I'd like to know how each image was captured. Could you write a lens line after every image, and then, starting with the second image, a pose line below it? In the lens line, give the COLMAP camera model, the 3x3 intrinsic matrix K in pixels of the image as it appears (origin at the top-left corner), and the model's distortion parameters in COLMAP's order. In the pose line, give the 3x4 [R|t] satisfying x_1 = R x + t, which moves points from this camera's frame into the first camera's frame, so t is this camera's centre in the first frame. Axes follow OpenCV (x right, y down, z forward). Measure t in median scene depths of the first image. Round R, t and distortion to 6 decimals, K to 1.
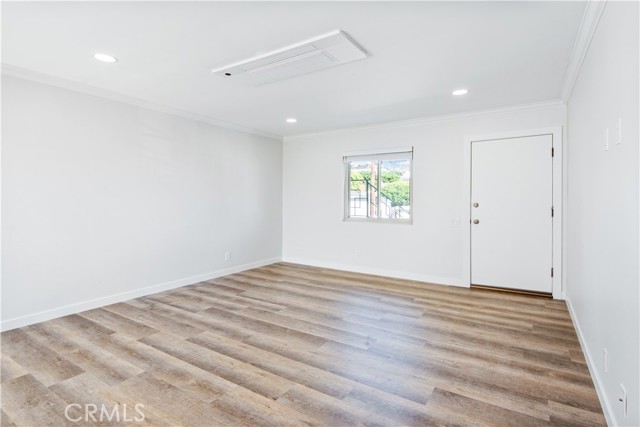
lens RADIAL K [[322.6, 0, 316.9], [0, 322.6, 206.7], [0, 0, 1]] dist [0.000857, -0.001984]
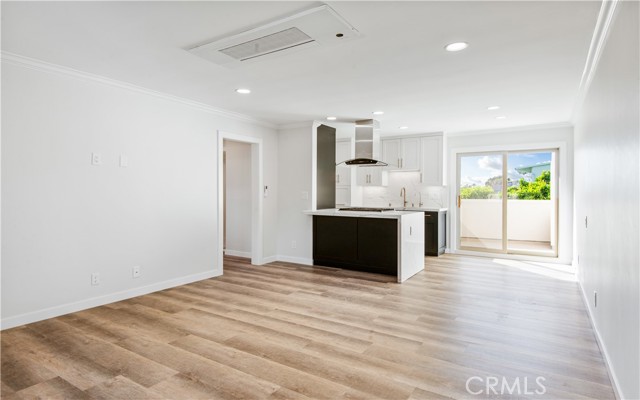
lens RADIAL K [[357.1, 0, 319.3], [0, 357.1, 191.3], [0, 0, 1]] dist [0.007279, 0.000545]
pose [[-0.999954, -0.008630, -0.004226, -0.233557], [-0.008731, 0.999663, 0.024427, -0.053844], [0.004013, 0.024463, -0.999693, 1.958978]]
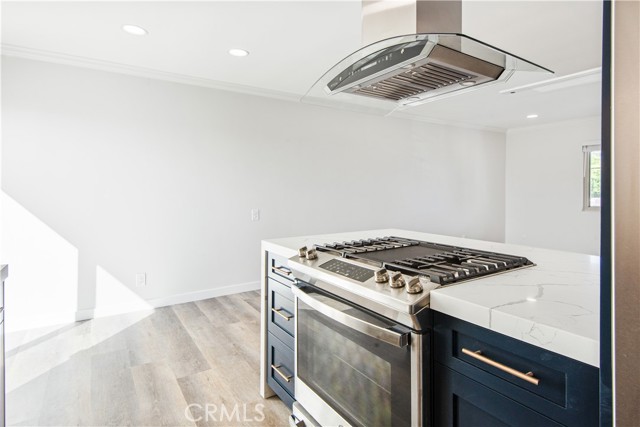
lens RADIAL K [[339.2, 0, 321.3], [0, 339.2, 196.7], [0, 0, 1]] dist [0.002580, -0.000537]
pose [[0.919316, -0.000781, -0.393519, -0.444599], [-0.002782, 0.999960, -0.008484, 0.022104], [0.393510, 0.008895, 0.919277, -0.615870]]
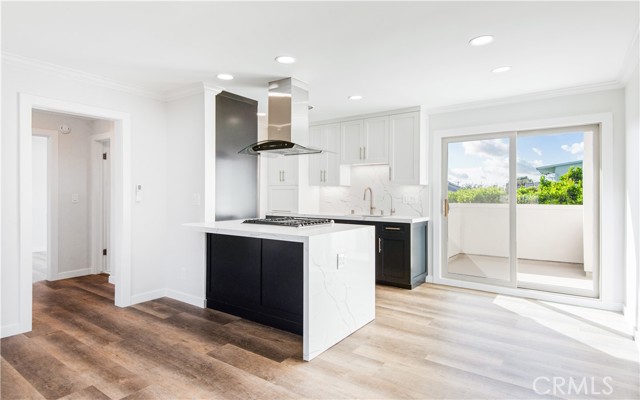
lens RADIAL K [[352.8, 0, 318.3], [0, 352.8, 191.6], [0, 0, 1]] dist [0.006489, 0.000036]
pose [[-0.998677, -0.007042, 0.050943, -0.697081], [-0.006031, 0.999782, 0.019987, -0.038160], [-0.051073, 0.019653, -0.998502, 1.187833]]
